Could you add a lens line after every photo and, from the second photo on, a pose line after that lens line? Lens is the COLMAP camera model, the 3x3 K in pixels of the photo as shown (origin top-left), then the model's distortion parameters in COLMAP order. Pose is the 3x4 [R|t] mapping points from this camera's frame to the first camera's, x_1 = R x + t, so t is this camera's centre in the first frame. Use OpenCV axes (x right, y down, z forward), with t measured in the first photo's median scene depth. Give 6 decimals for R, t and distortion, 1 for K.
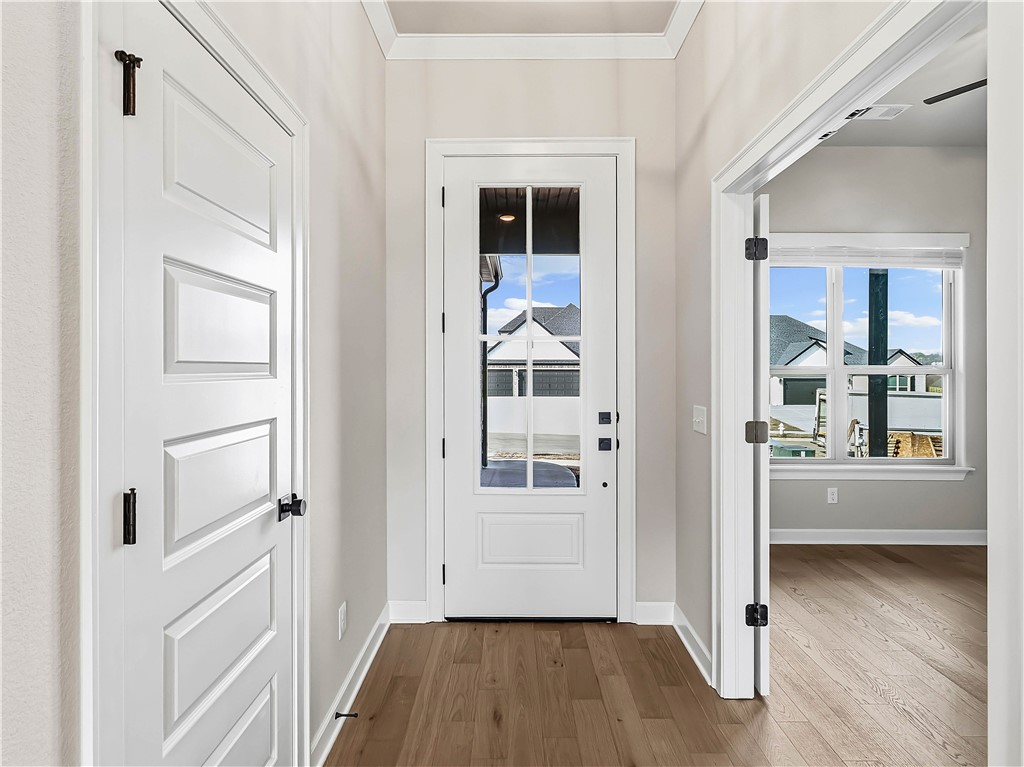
lens RADIAL K [[544.1, 0, 515.8], [0, 544.1, 364.7], [0, 0, 1]] dist [0.000263, 0.000984]
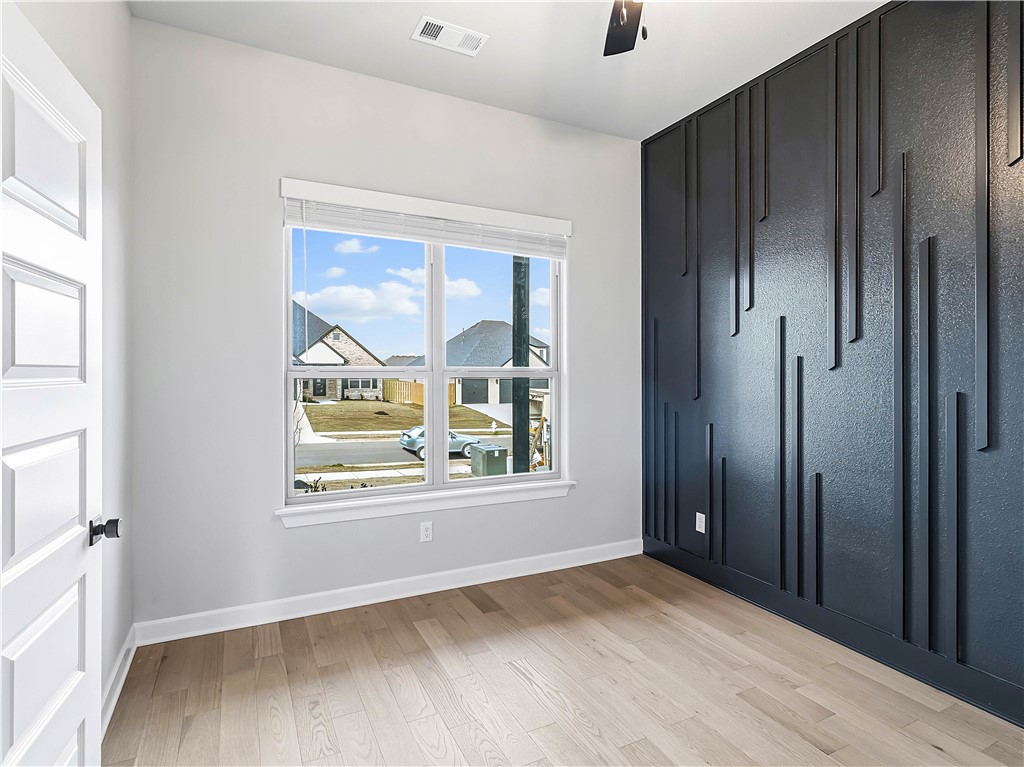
lens RADIAL K [[544.1, 0, 515.8], [0, 544.1, 364.7], [0, 0, 1]] dist [0.000263, 0.000984]
pose [[0.892820, 0.007025, 0.450360, 0.339129], [-0.006490, 0.999975, -0.002732, -0.000614], [-0.450368, -0.000483, 0.892843, 0.234691]]
